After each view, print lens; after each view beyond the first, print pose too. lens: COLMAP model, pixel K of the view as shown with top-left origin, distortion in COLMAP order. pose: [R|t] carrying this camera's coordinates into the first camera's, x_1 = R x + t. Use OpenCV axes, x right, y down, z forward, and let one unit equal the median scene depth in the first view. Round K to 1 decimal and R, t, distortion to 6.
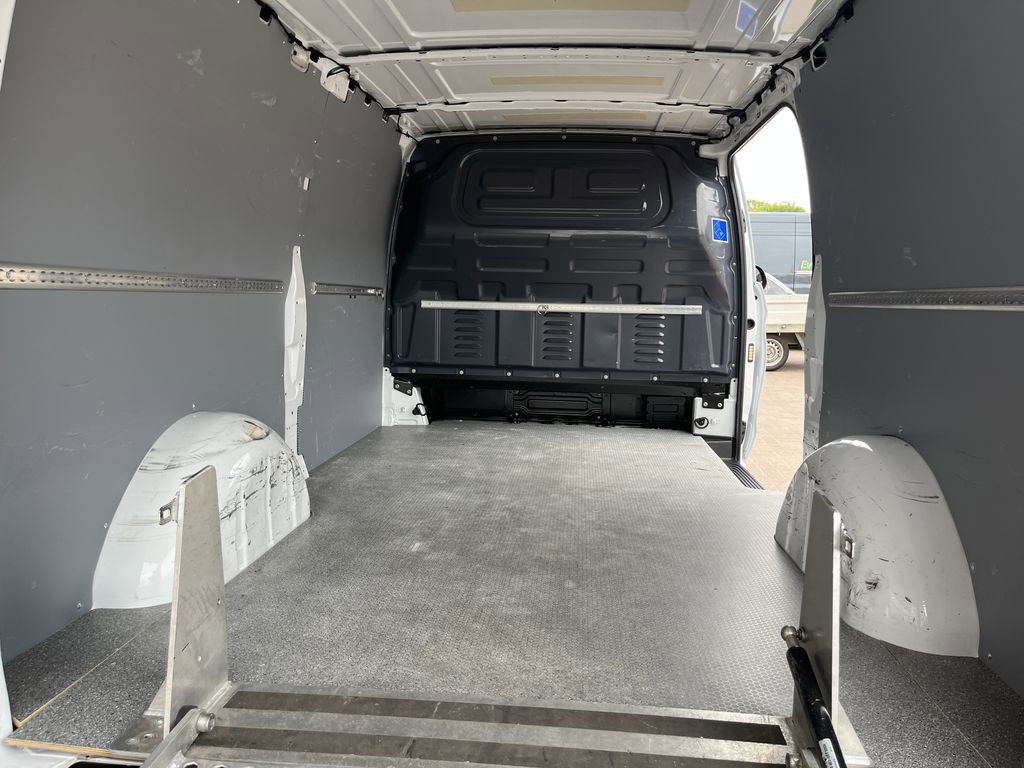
lens RADIAL K [[770.5, 0, 512.3], [0, 770.5, 385.0], [0, 0, 1]] dist [0.025617, -0.059299]
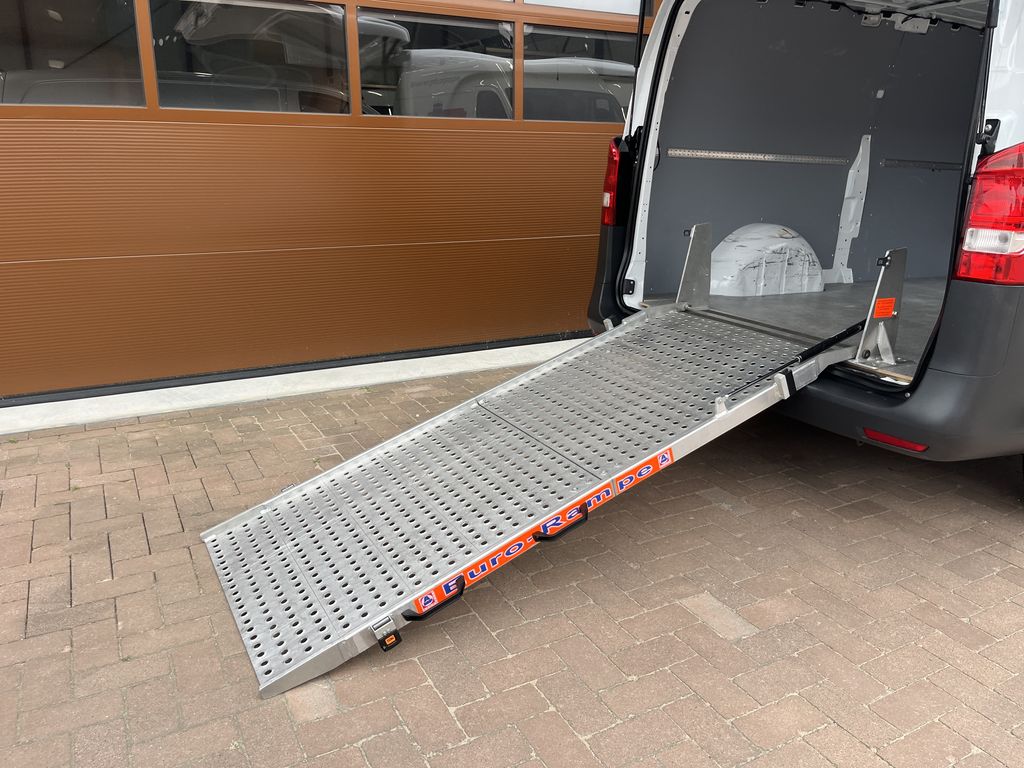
lens RADIAL K [[770.5, 0, 511.2], [0, 770.5, 385.2], [0, 0, 1]] dist [0.025617, -0.059299]
pose [[0.562215, 0.230235, -0.794296, 0.738351], [-0.116833, 0.972944, 0.199321, 0.097978], [0.818697, -0.019261, 0.573903, -0.568578]]
